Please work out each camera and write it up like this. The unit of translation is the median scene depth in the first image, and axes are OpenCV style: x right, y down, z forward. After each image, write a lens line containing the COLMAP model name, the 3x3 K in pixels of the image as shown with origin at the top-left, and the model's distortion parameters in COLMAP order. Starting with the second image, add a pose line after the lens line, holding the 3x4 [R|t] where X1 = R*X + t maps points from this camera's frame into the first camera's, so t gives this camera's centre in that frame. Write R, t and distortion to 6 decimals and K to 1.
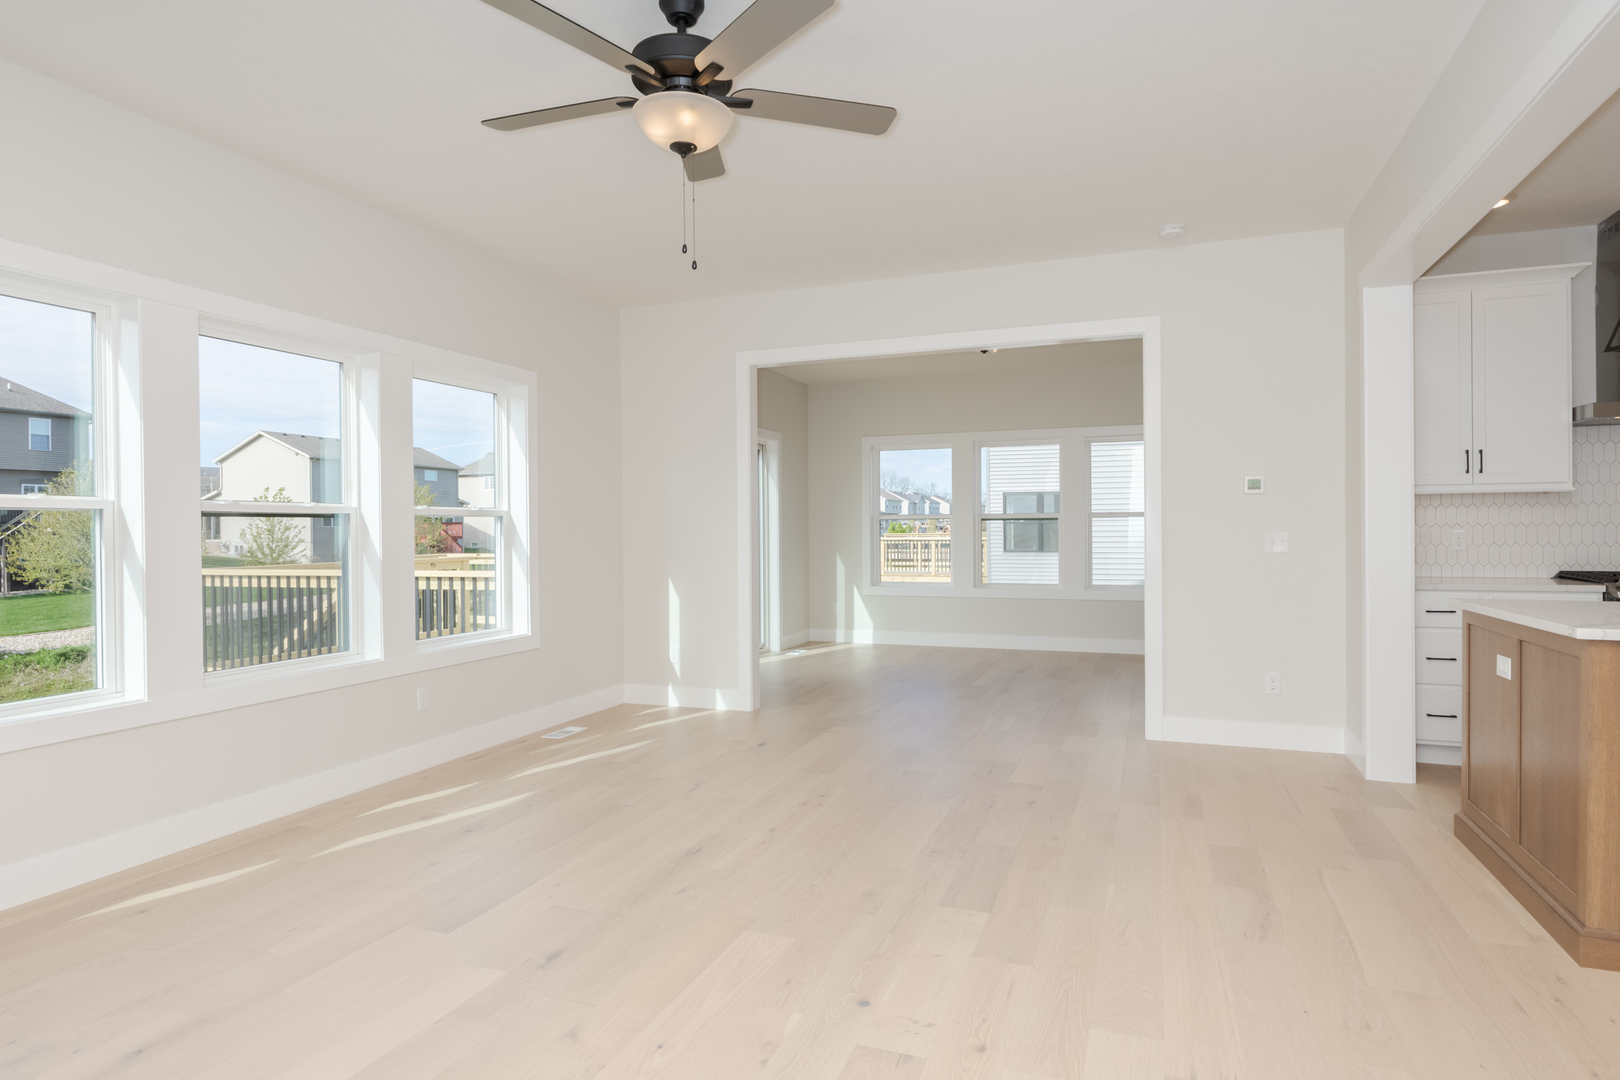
lens RADIAL K [[901.9, 0, 816.7], [0, 901.9, 536.2], [0, 0, 1]] dist [0.001402, -0.002718]
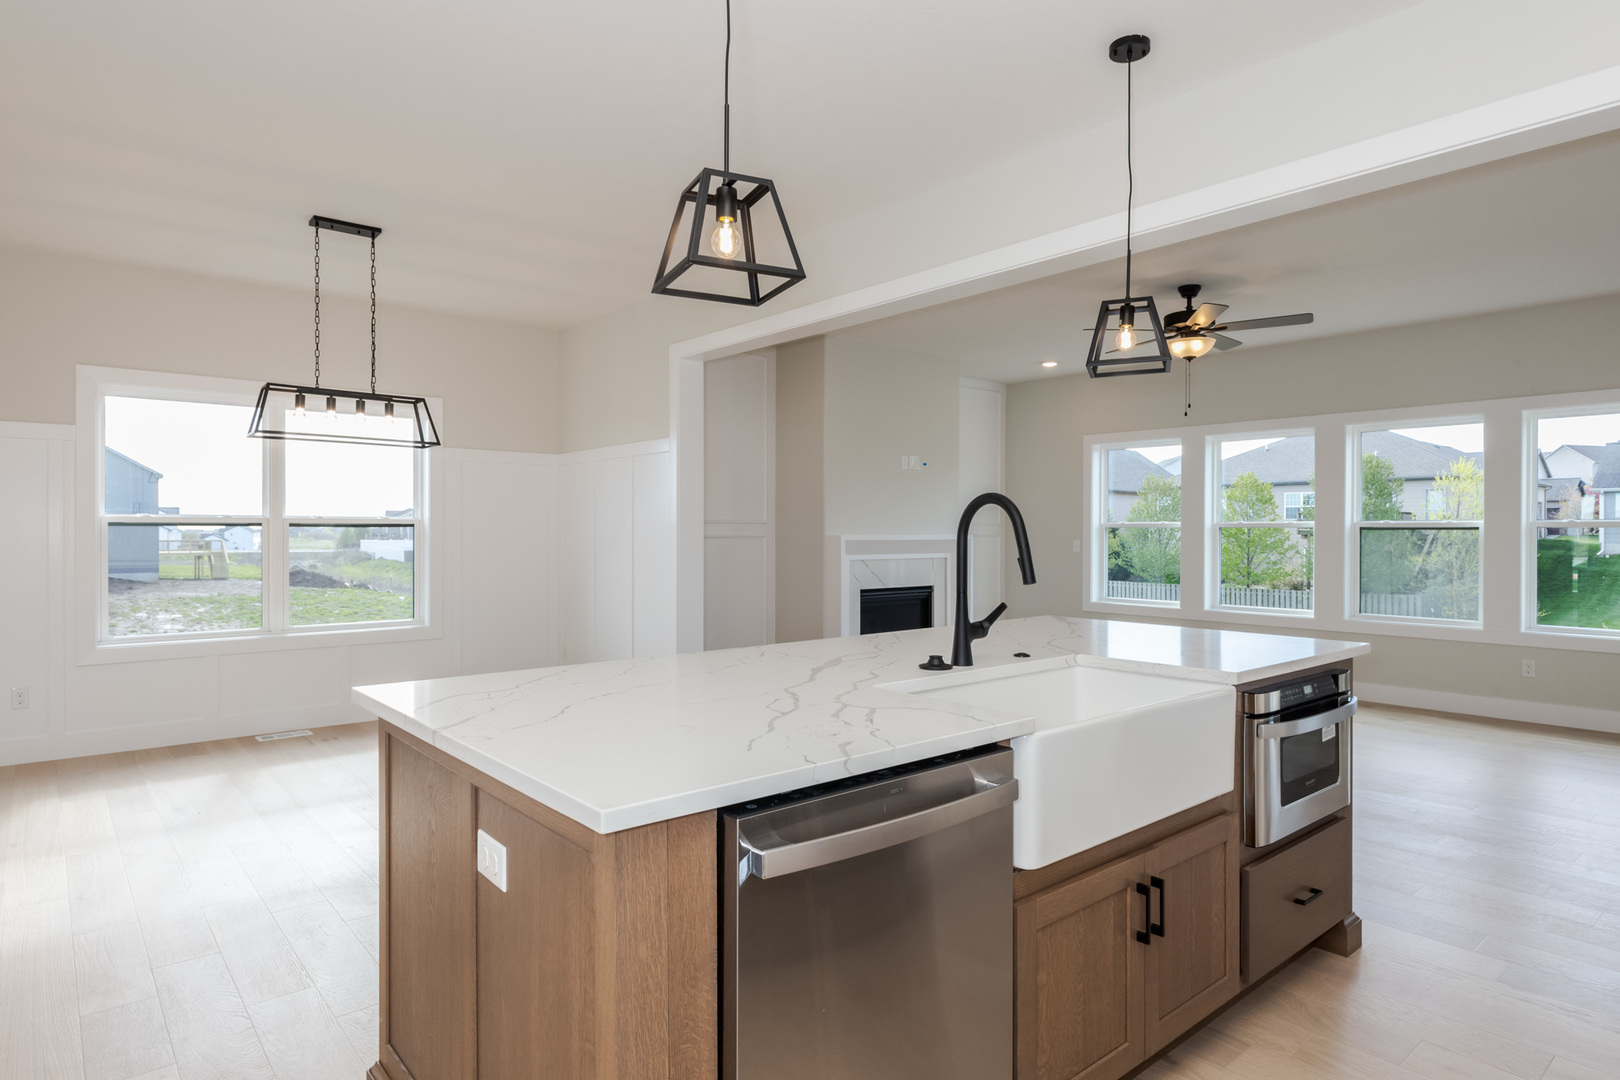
lens RADIAL K [[901.9, 0, 816.7], [0, 901.9, 536.2], [0, 0, 1]] dist [0.001402, -0.002718]
pose [[-0.487382, 0.008782, -0.873144, 1.337998], [-0.006644, 0.999883, 0.013766, -0.026420], [0.873163, 0.012510, -0.487267, 0.807070]]
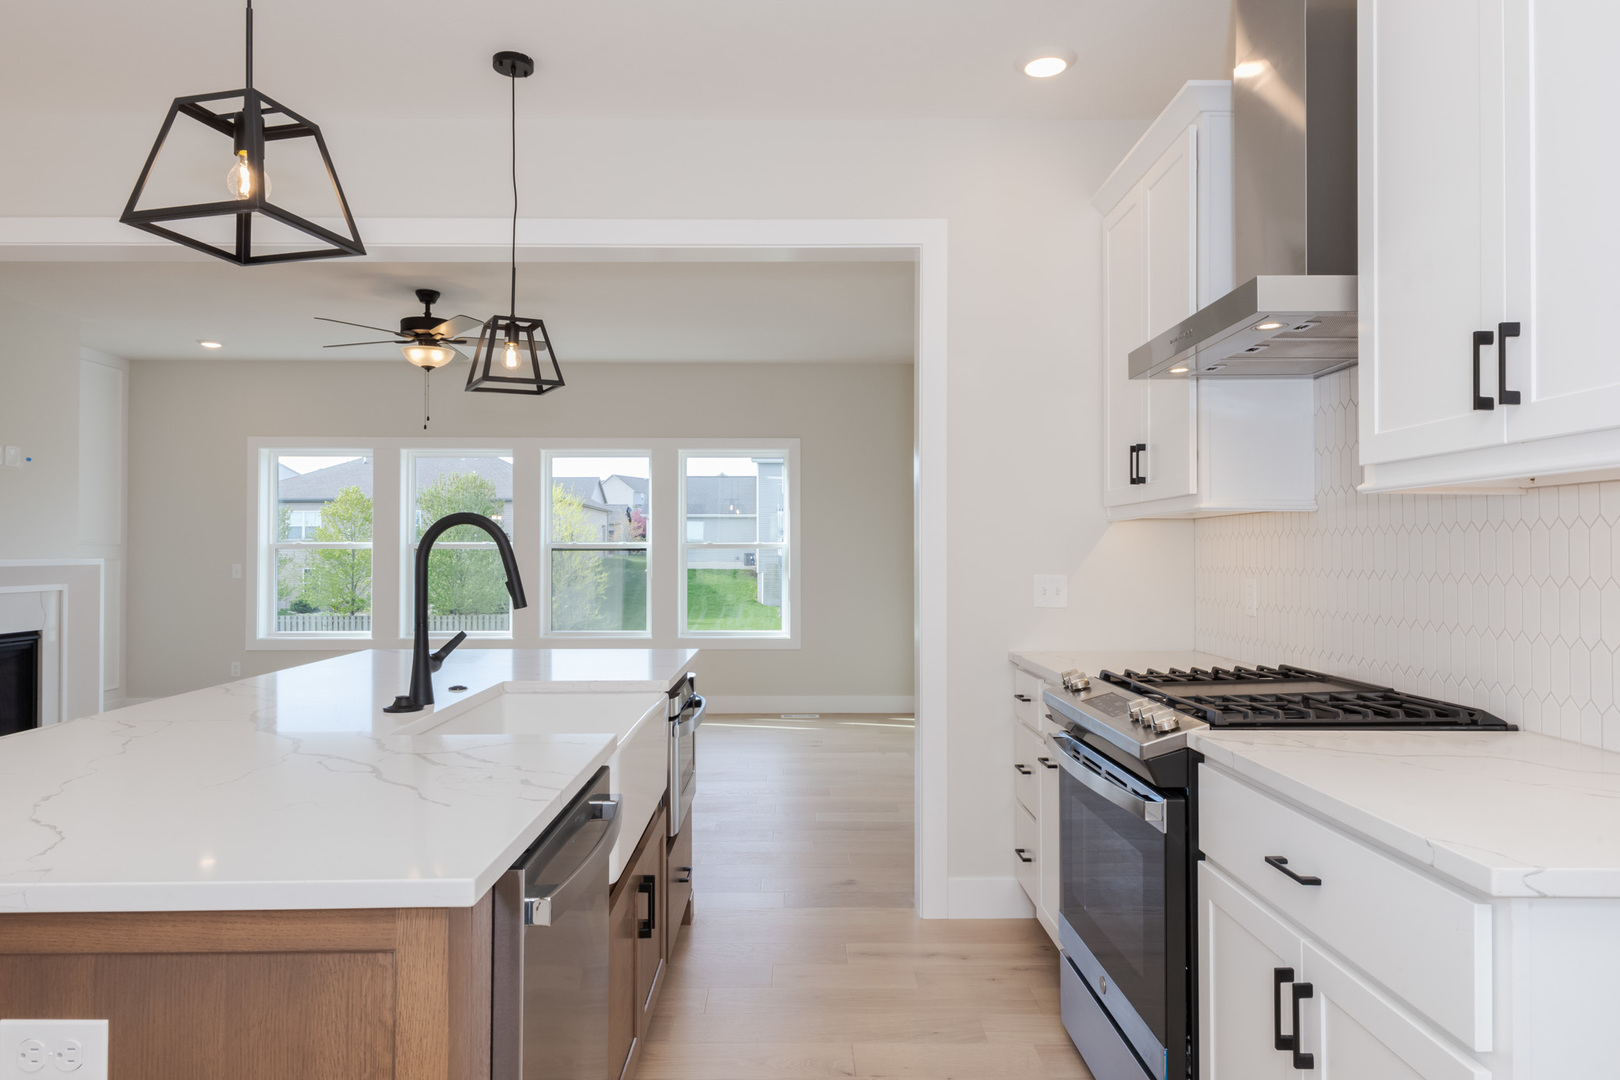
lens RADIAL K [[1024.4, 0, 809.9], [0, 1024.4, 538.6], [0, 0, 1]] dist [0.000093, -0.000678]
pose [[0.367332, -0.008089, -0.930055, 1.412035], [-0.007158, 0.999908, -0.011524, -0.026102], [0.930062, 0.010891, 0.367241, 0.609464]]
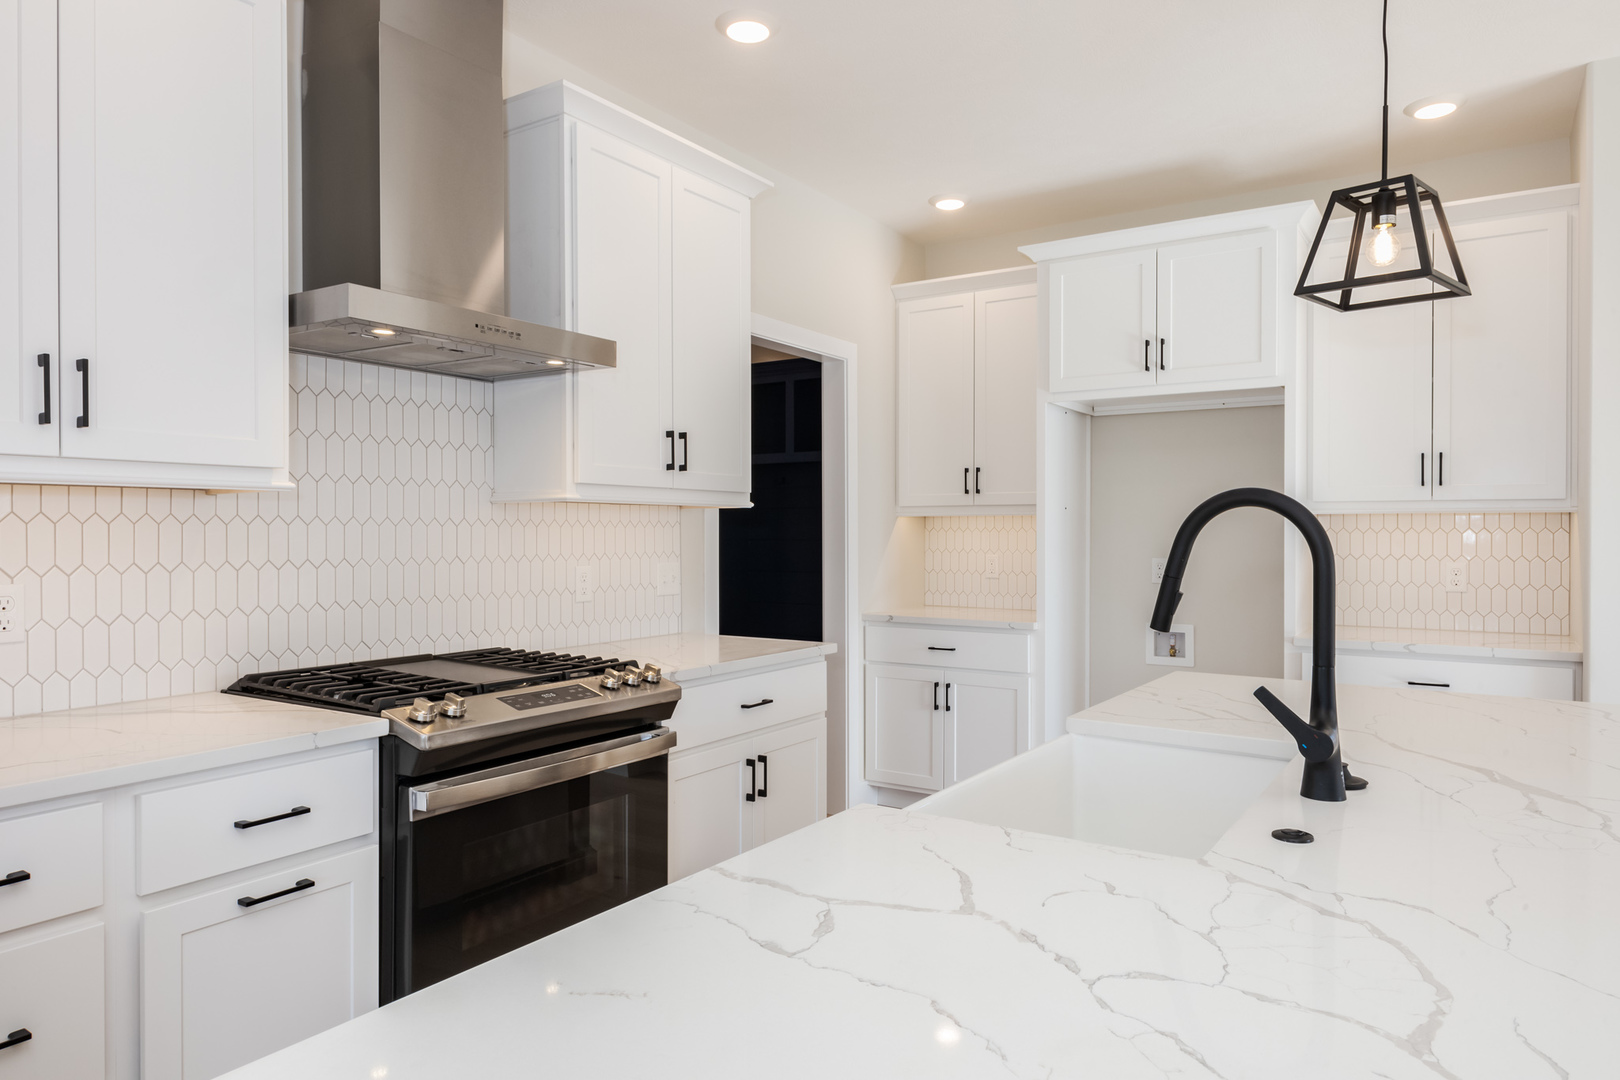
lens RADIAL K [[1024.4, 0, 809.9], [0, 1024.4, 538.6], [0, 0, 1]] dist [0.000093, -0.000678]
pose [[0.222047, -0.000704, 0.975036, 0.457141], [0.006369, 0.999979, -0.000729, -0.027842], [-0.975015, 0.006371, 0.222047, 0.706170]]
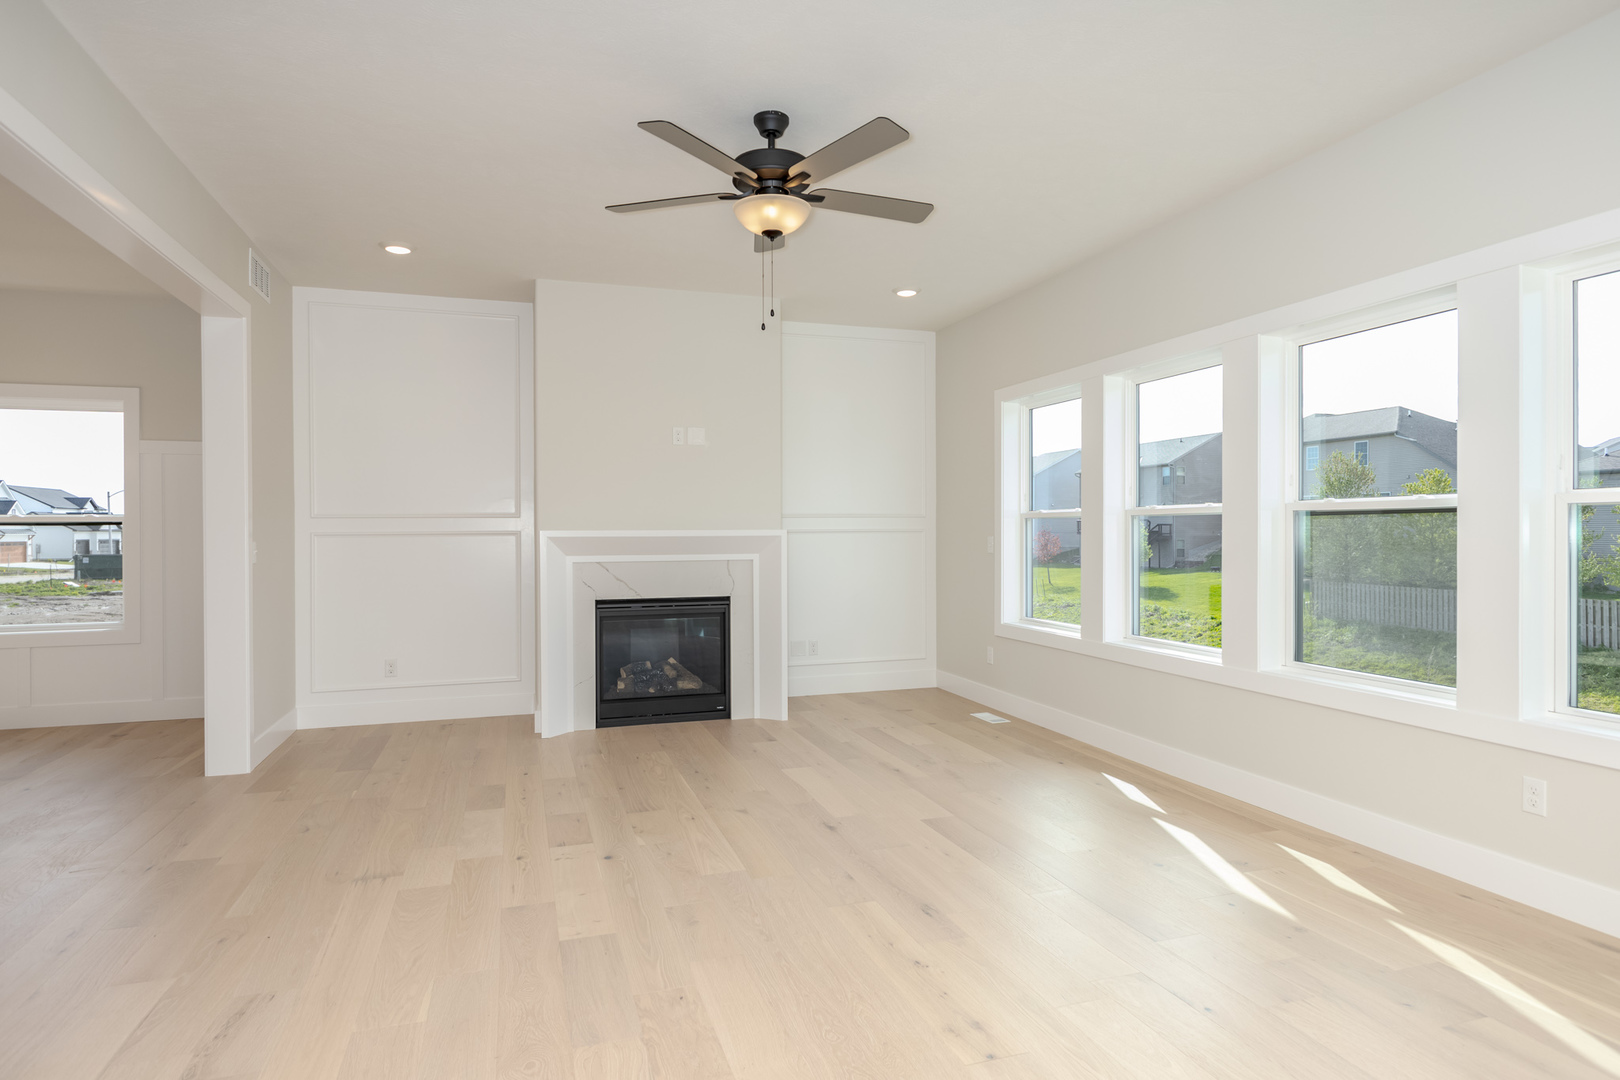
lens RADIAL K [[901.9, 0, 816.7], [0, 901.9, 536.2], [0, 0, 1]] dist [0.001402, -0.002718]
pose [[-0.775468, 0.010639, -0.631297, 0.392030], [0.002150, 0.999897, 0.014210, -0.015404], [0.631383, 0.009662, -0.775411, 1.292406]]
